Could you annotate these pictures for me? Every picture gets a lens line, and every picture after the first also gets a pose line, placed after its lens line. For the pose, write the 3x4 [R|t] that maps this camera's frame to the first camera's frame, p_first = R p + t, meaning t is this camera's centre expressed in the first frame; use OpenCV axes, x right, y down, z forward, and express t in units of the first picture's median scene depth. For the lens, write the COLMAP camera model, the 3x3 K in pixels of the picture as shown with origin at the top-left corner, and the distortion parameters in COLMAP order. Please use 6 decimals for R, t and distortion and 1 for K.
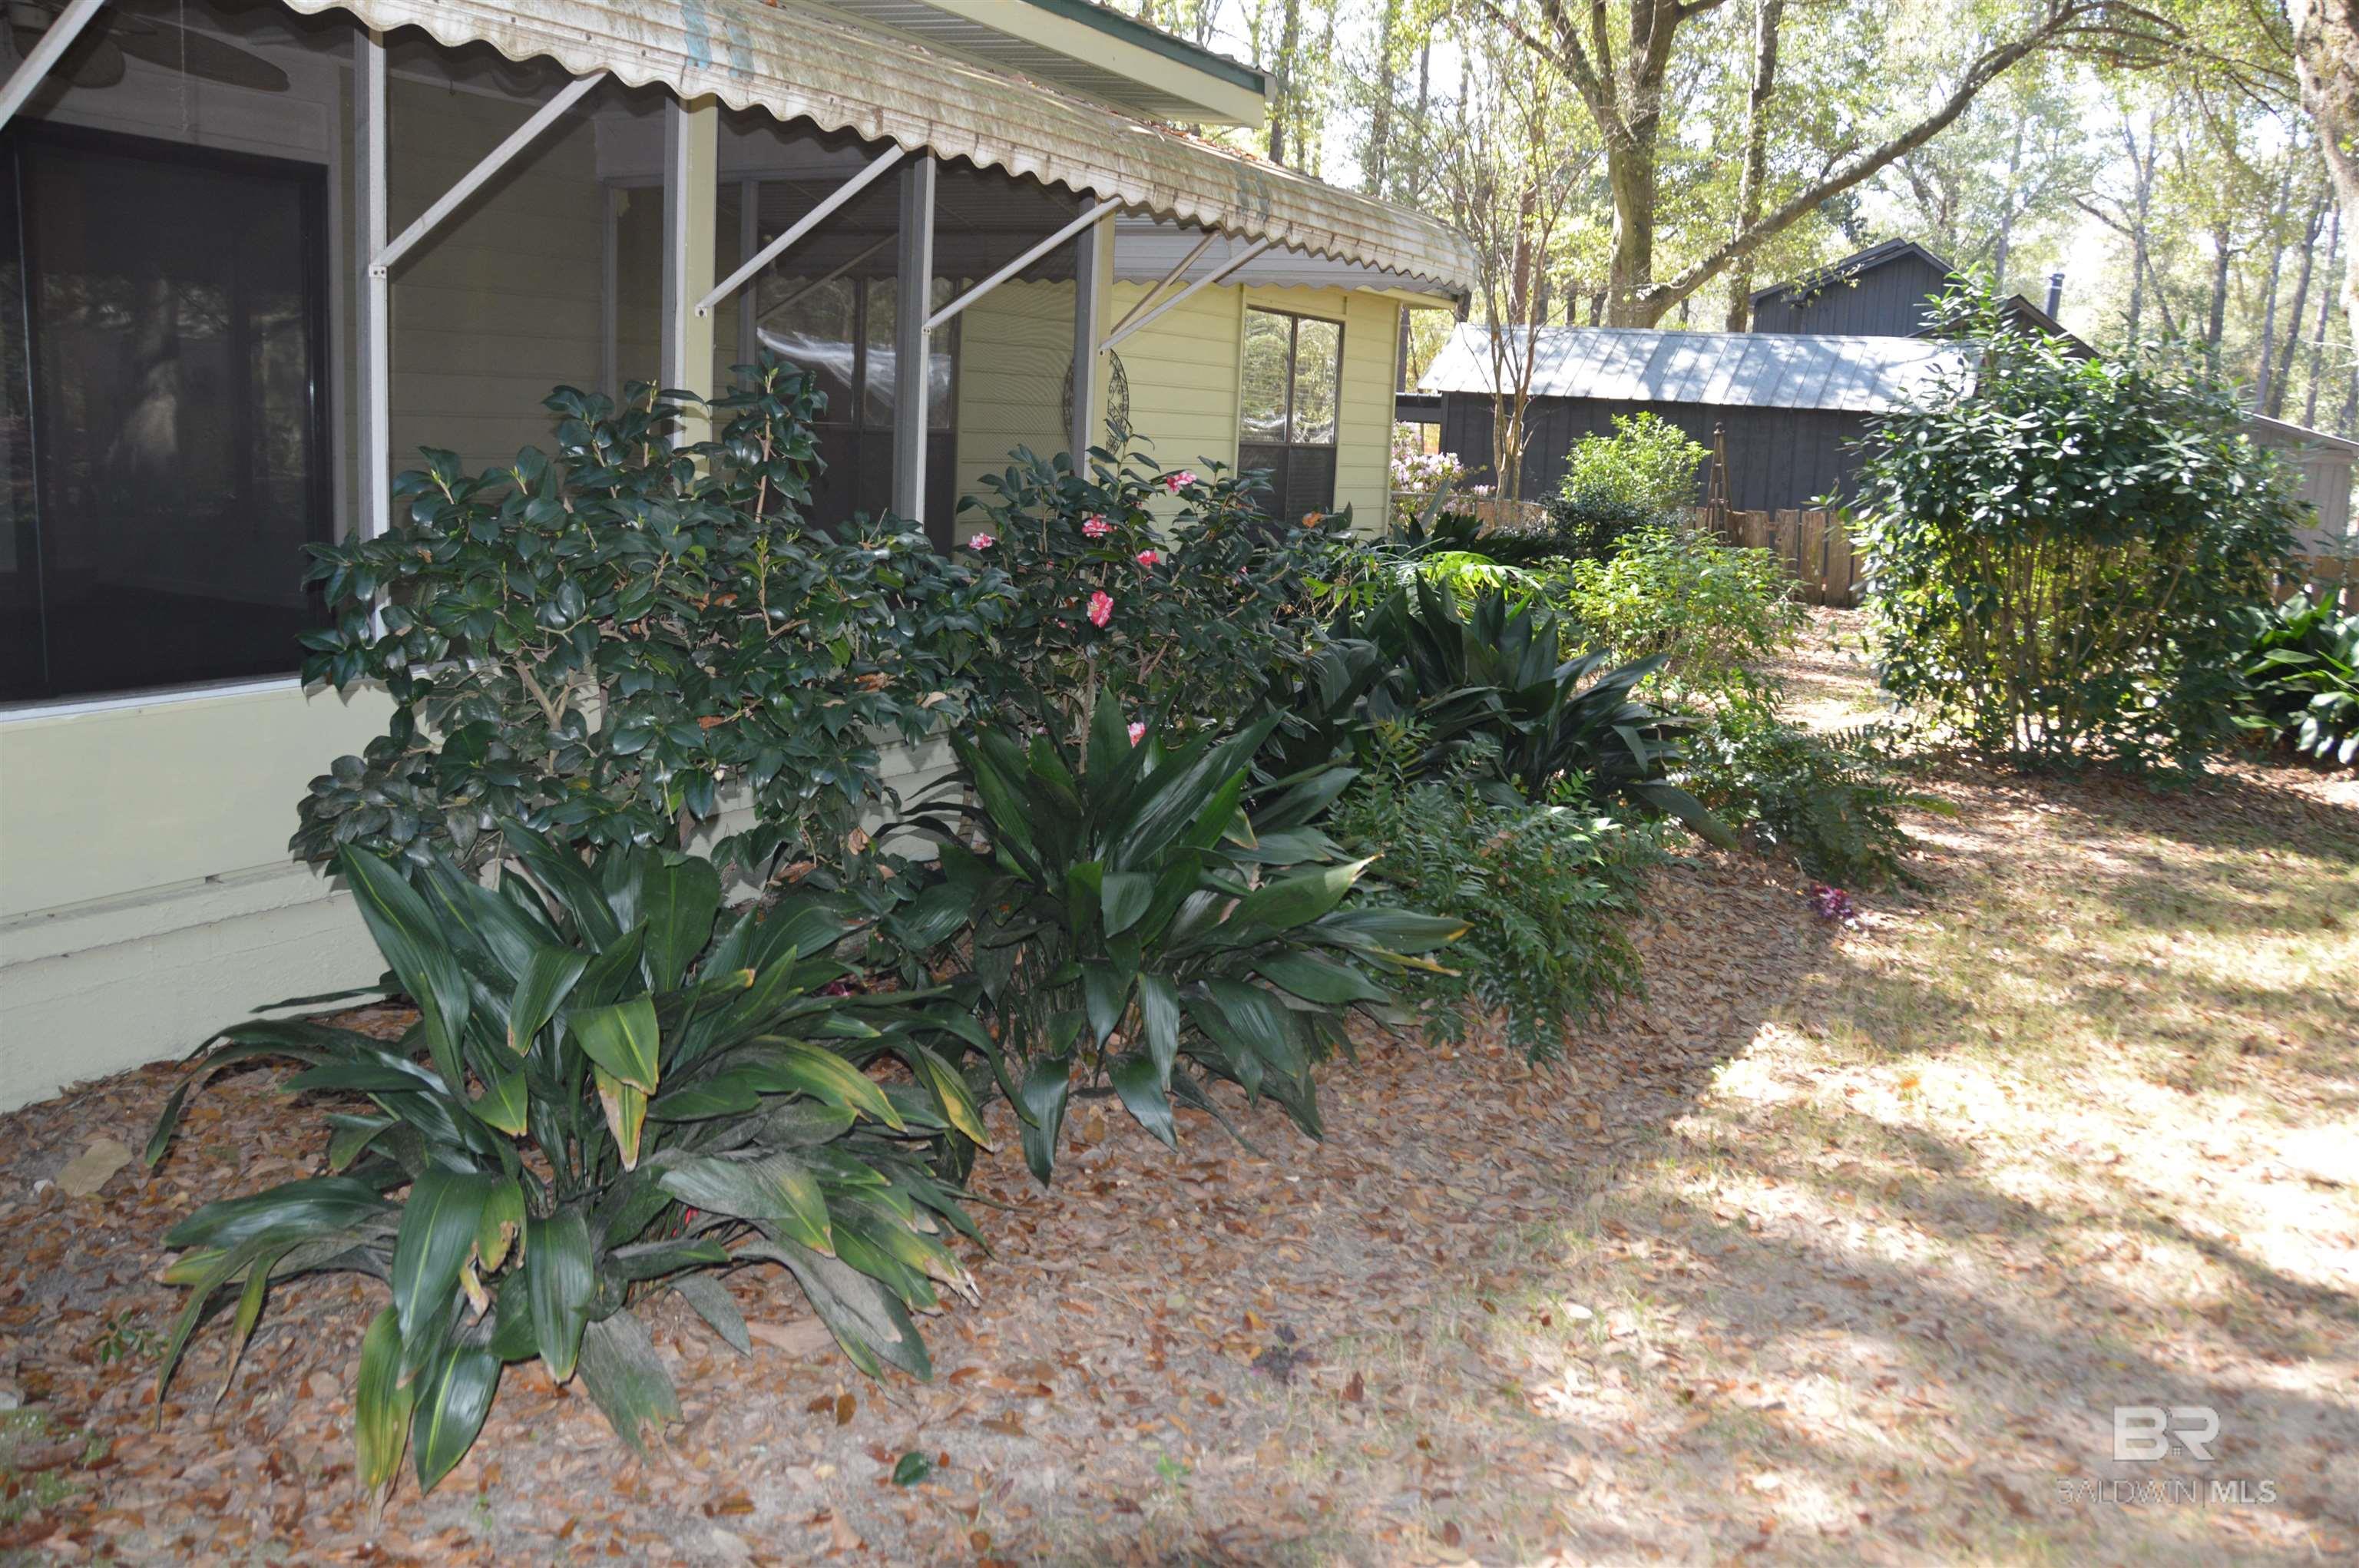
lens RADIAL K [[1864.4, 0, 1193.8], [0, 1864.4, 794.6], [0, 0, 1]] dist [-0.151648, 0.112402]
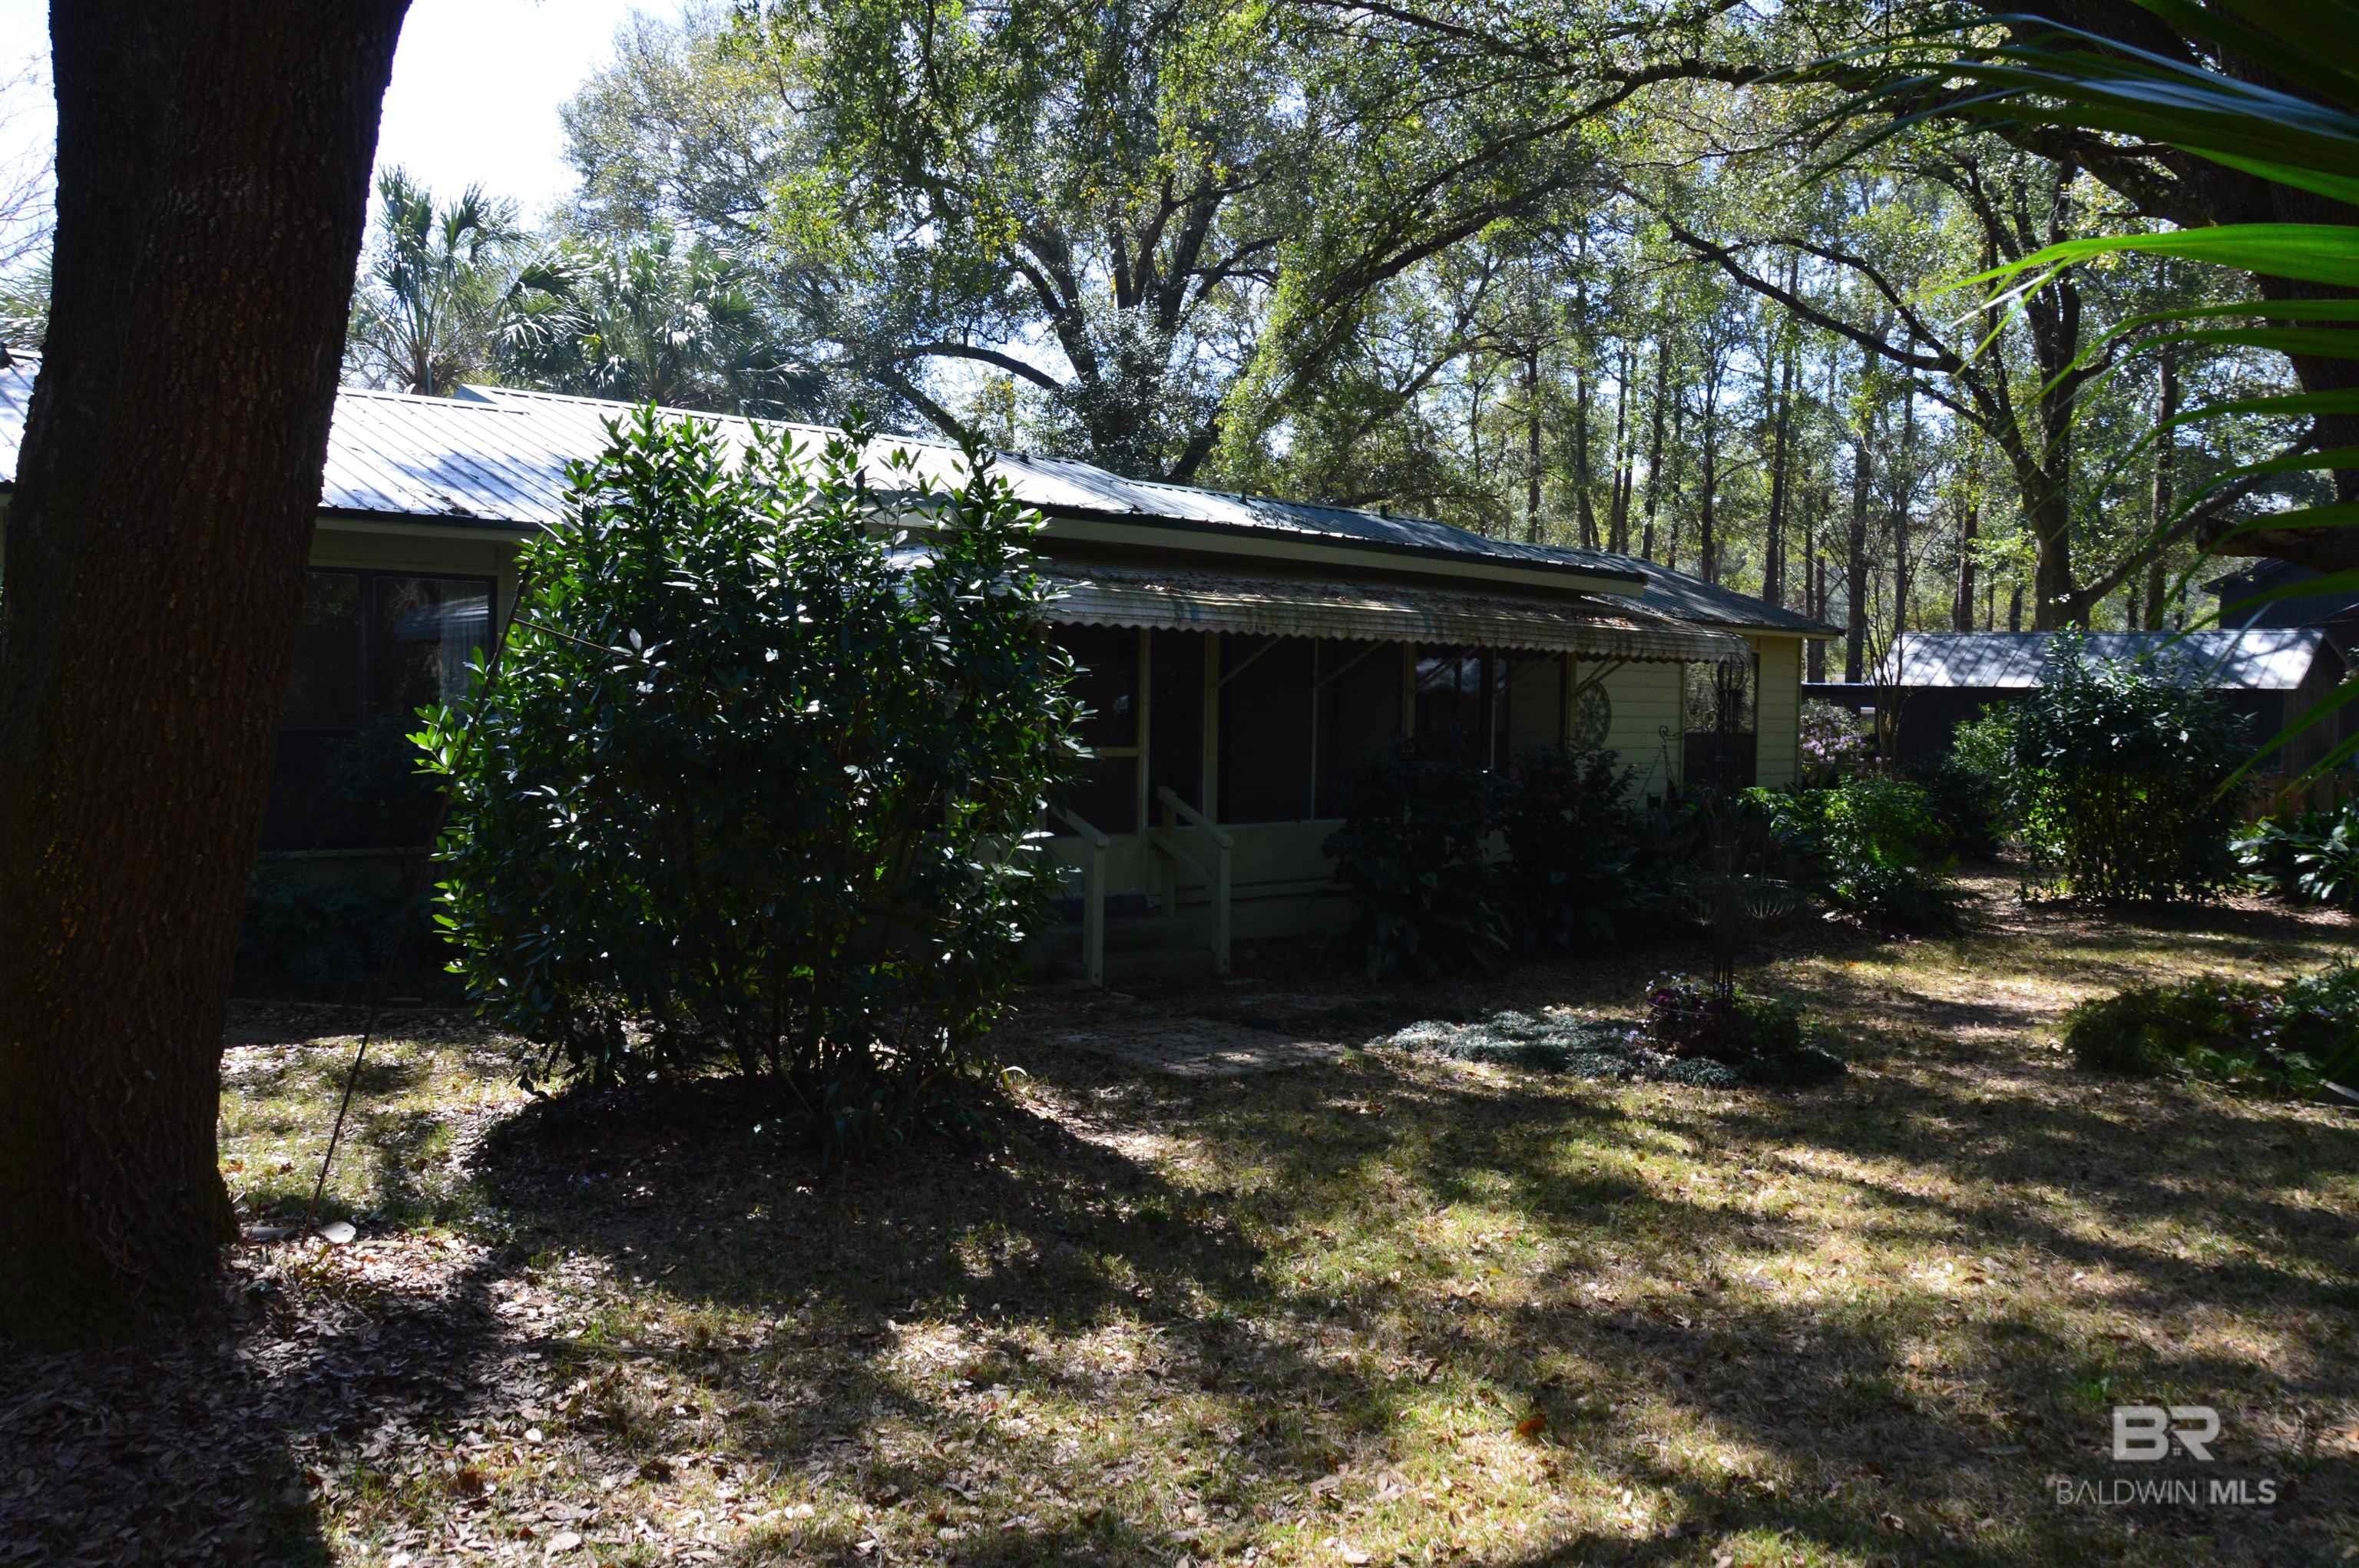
lens RADIAL K [[1864.4, 0, 1193.8], [0, 1864.4, 794.6], [0, 0, 1]] dist [-0.151648, 0.112402]
pose [[0.956594, -0.020869, -0.290675, 0.193449], [-0.024566, 0.988108, -0.151785, 0.267264], [0.290385, 0.152337, 0.944706, -1.467327]]
